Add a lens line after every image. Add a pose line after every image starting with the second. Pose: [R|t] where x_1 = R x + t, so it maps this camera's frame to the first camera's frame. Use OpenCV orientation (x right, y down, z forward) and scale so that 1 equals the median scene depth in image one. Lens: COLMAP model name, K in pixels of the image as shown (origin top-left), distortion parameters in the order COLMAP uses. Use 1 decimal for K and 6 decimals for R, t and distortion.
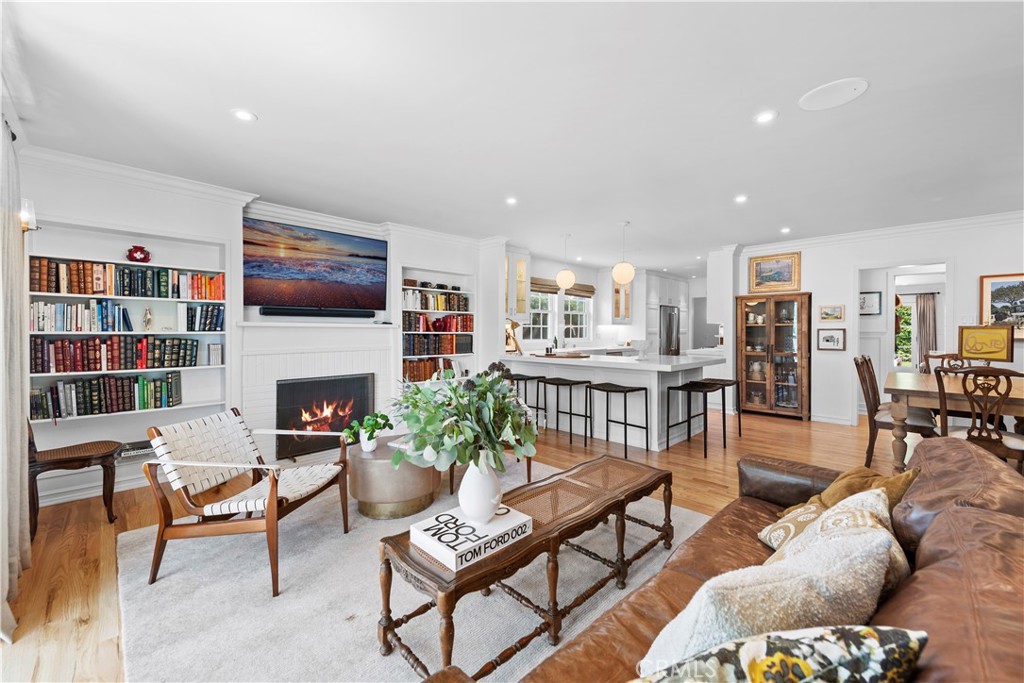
lens RADIAL K [[406.9, 0, 516.3], [0, 406.9, 333.1], [0, 0, 1]] dist [0.016557, -0.001439]
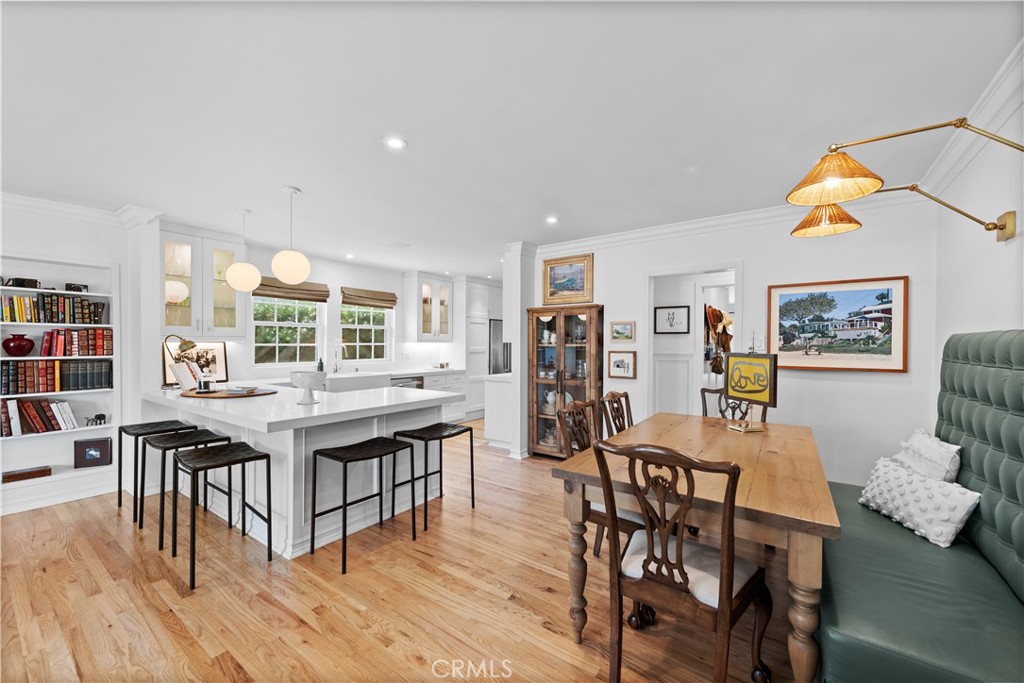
lens RADIAL K [[406.9, 0, 505.8], [0, 406.9, 348.6], [0, 0, 1]] dist [0.016557, -0.001439]
pose [[0.987826, 0.001057, 0.155557, 0.402760], [-0.002027, 0.999979, 0.006075, -0.018788], [-0.155547, -0.006316, 0.987808, 0.247708]]
